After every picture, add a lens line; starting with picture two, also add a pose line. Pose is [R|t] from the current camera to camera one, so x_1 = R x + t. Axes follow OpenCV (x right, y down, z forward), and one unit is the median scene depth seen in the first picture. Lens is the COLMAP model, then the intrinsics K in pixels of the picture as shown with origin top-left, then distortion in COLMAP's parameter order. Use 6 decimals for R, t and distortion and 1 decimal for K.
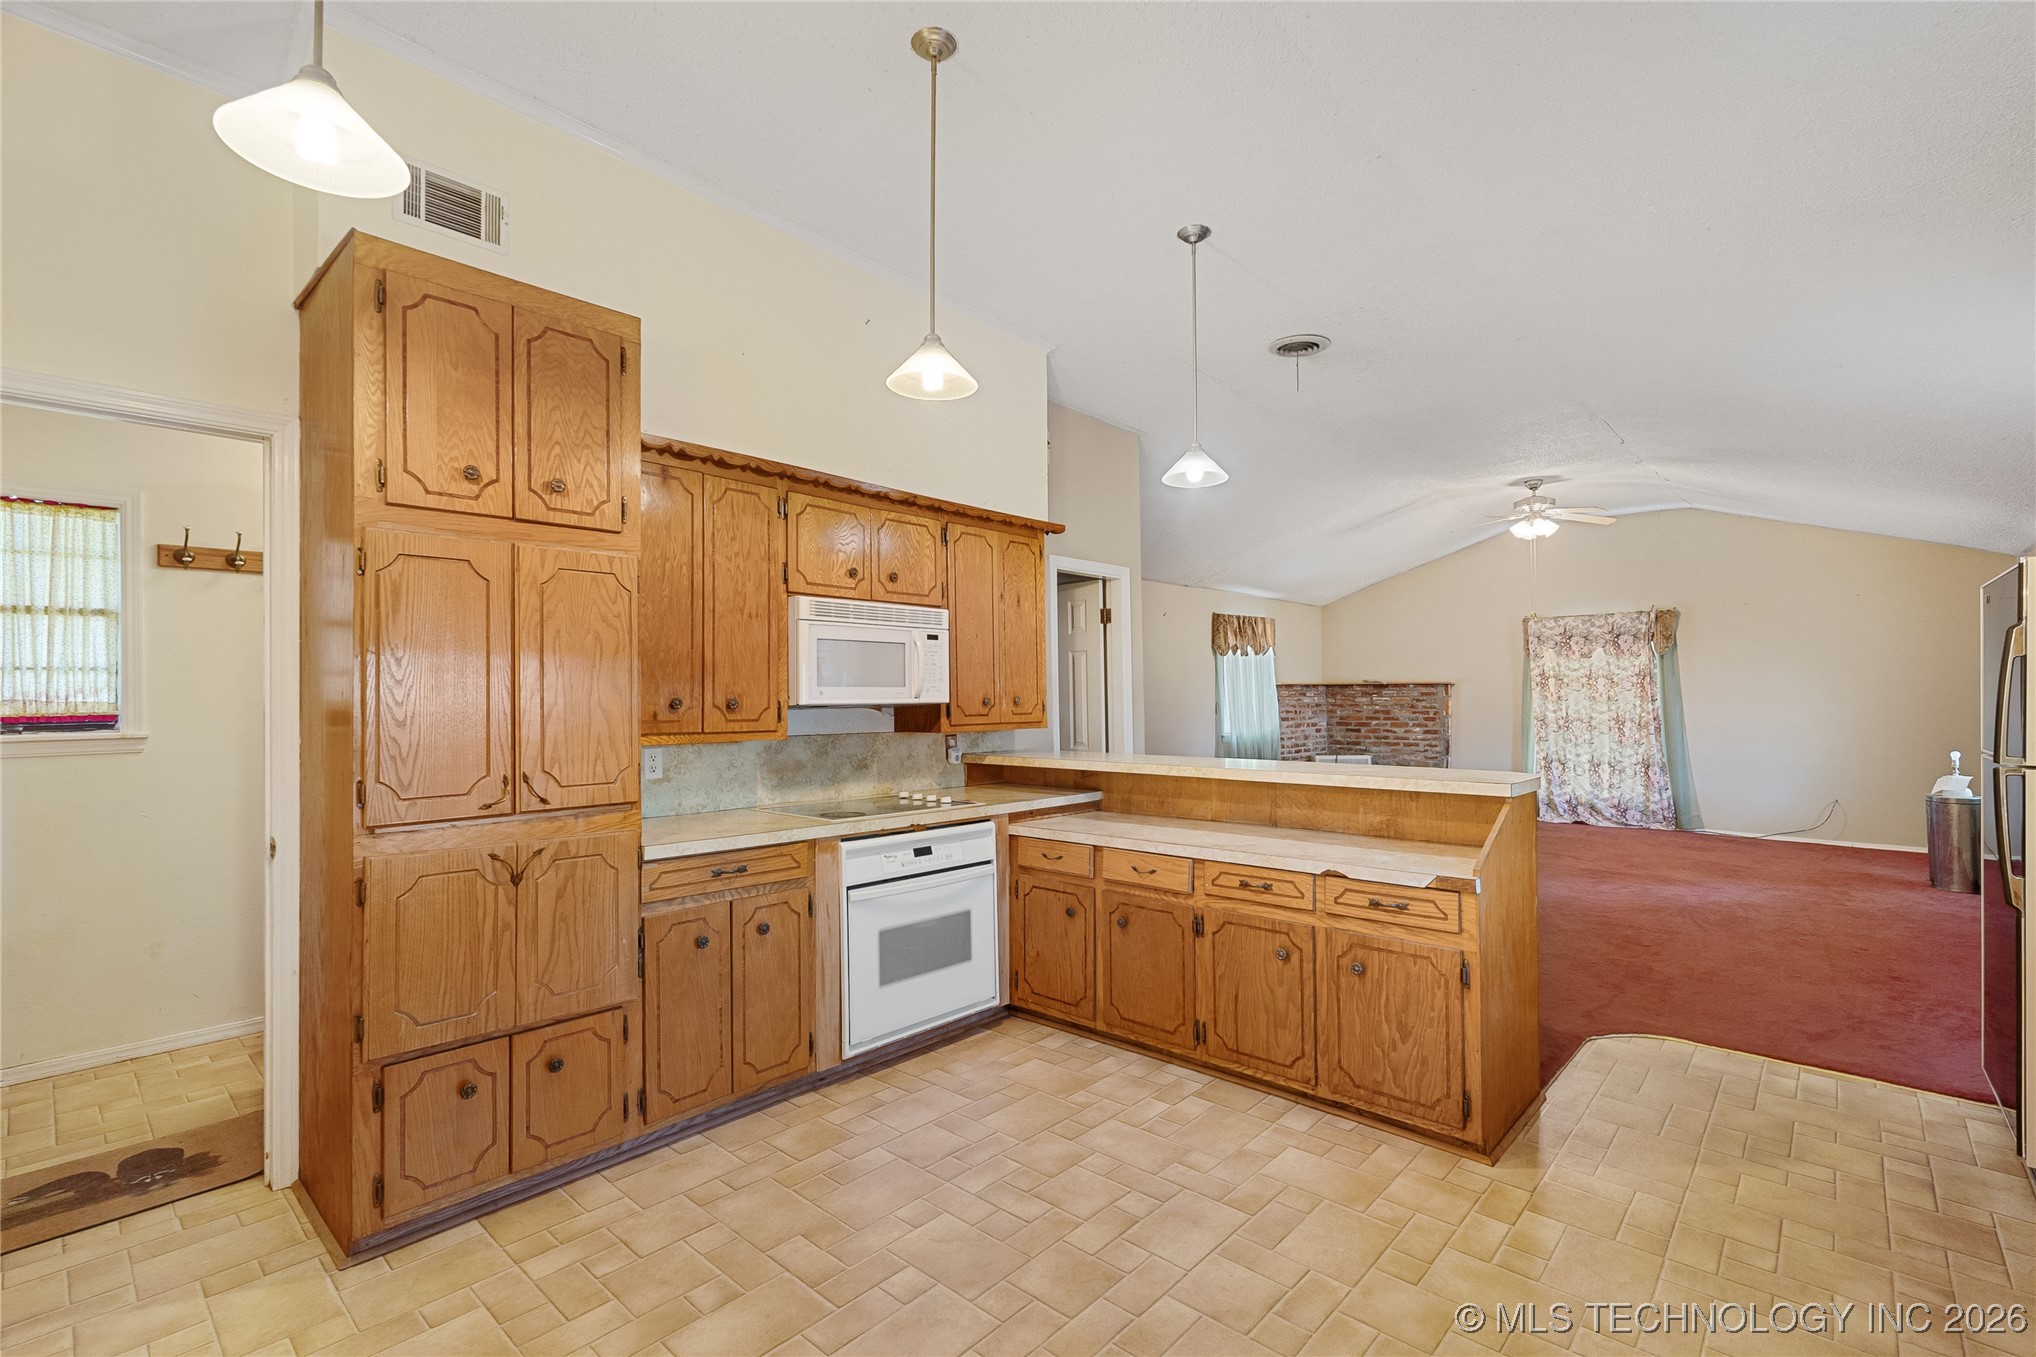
lens RADIAL K [[883.3, 0, 1072.7], [0, 883.3, 678.1], [0, 0, 1]] dist [0.001570, 0.000312]
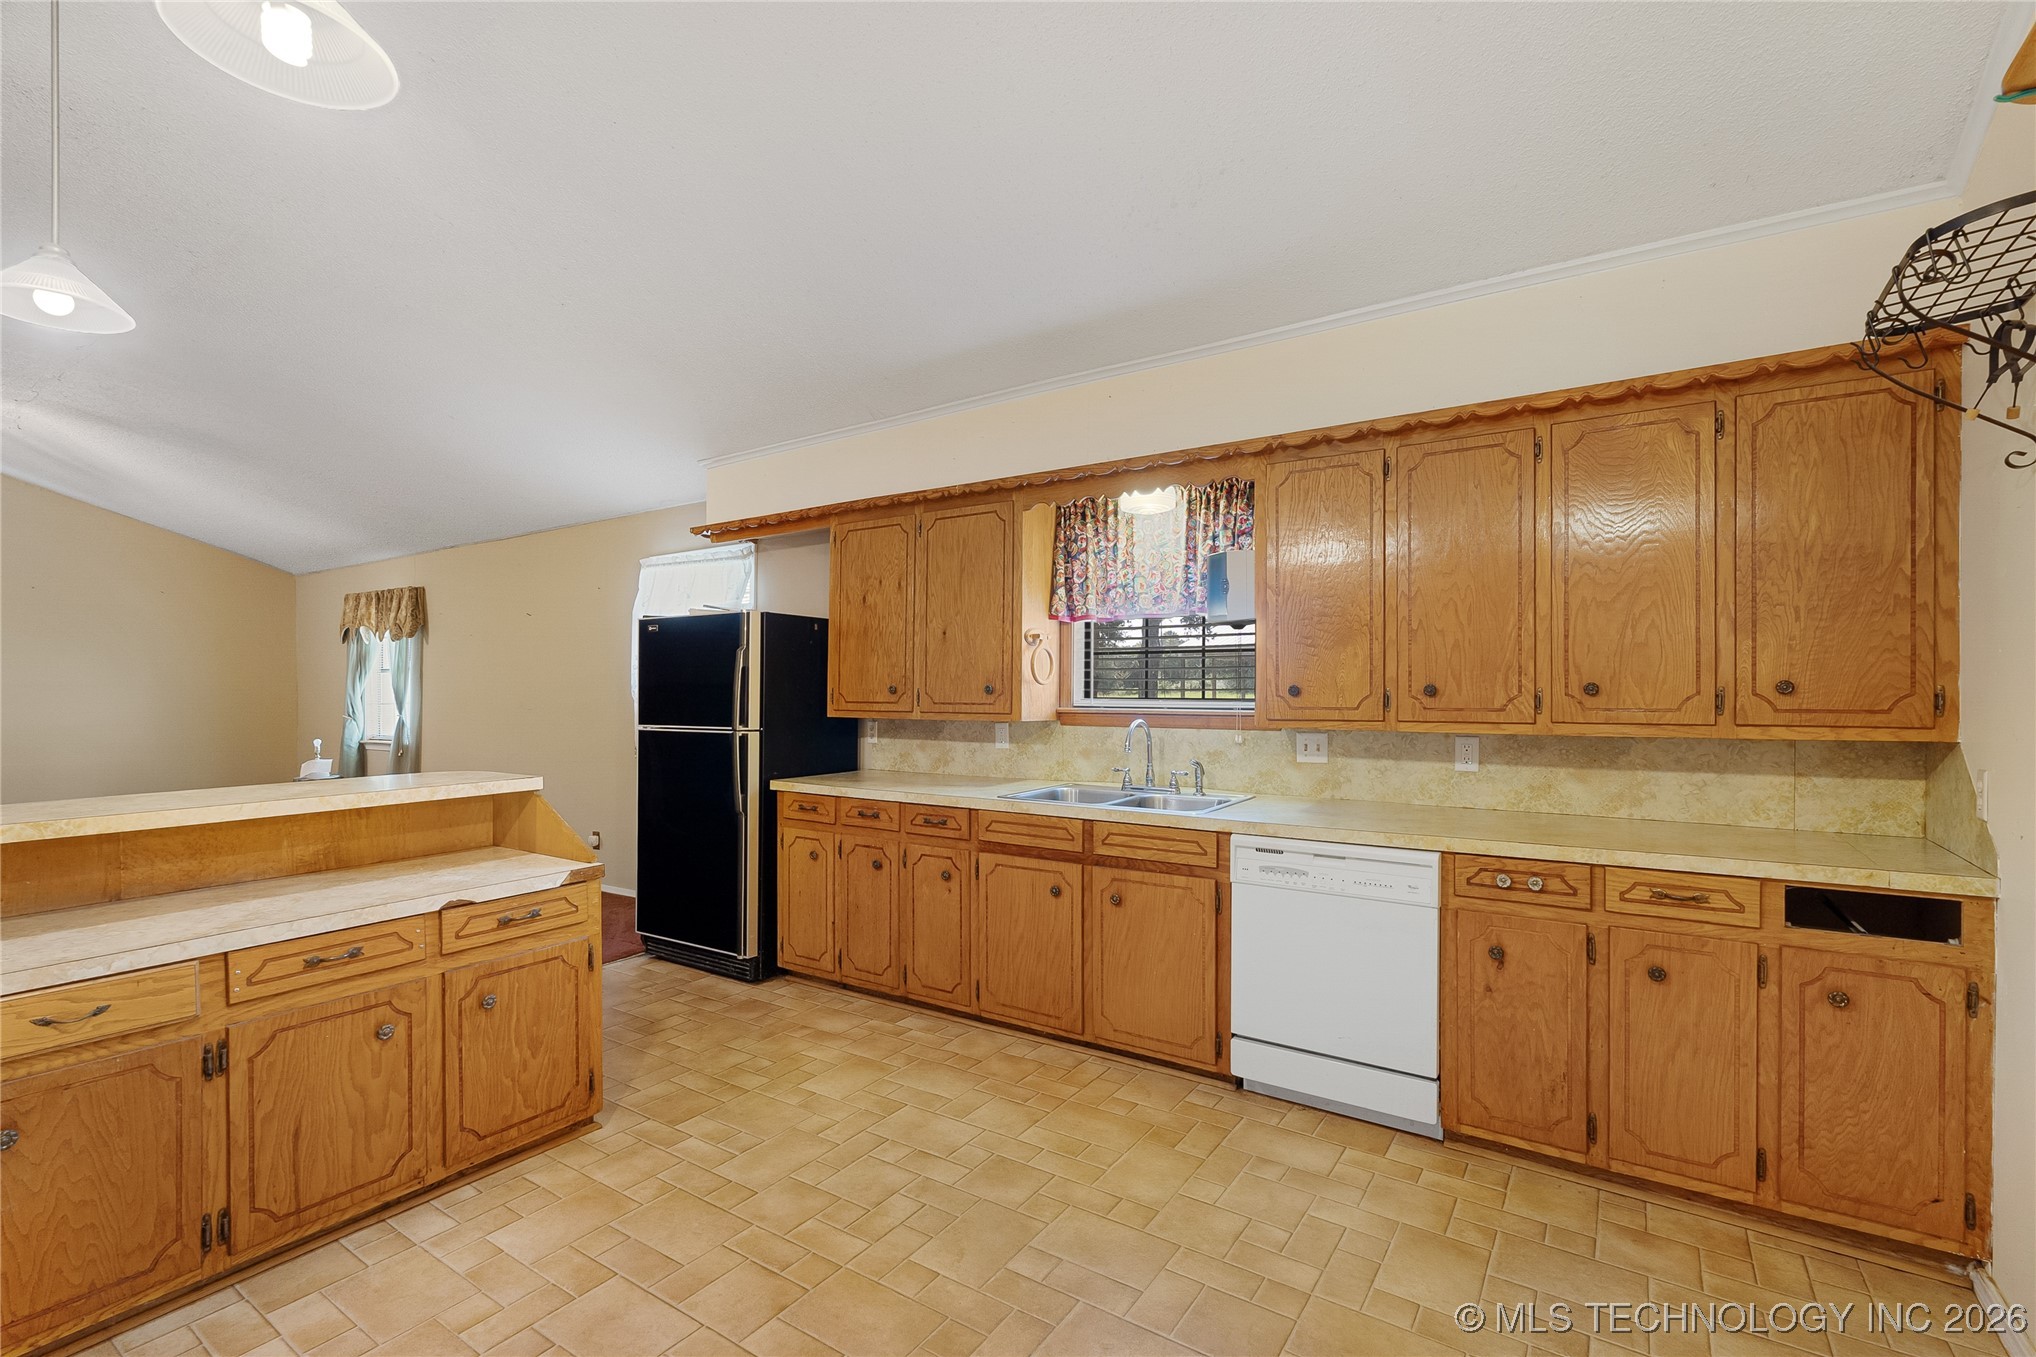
lens RADIAL K [[919.0, 0, 1031.0], [0, 919.0, 691.8], [0, 0, 1]] dist [-0.000752, -0.000228]
pose [[-0.137582, 0.001229, 0.990490, -0.643363], [-0.017122, 0.999847, -0.003619, 0.014801], [-0.990342, -0.017457, -0.137540, 0.587175]]
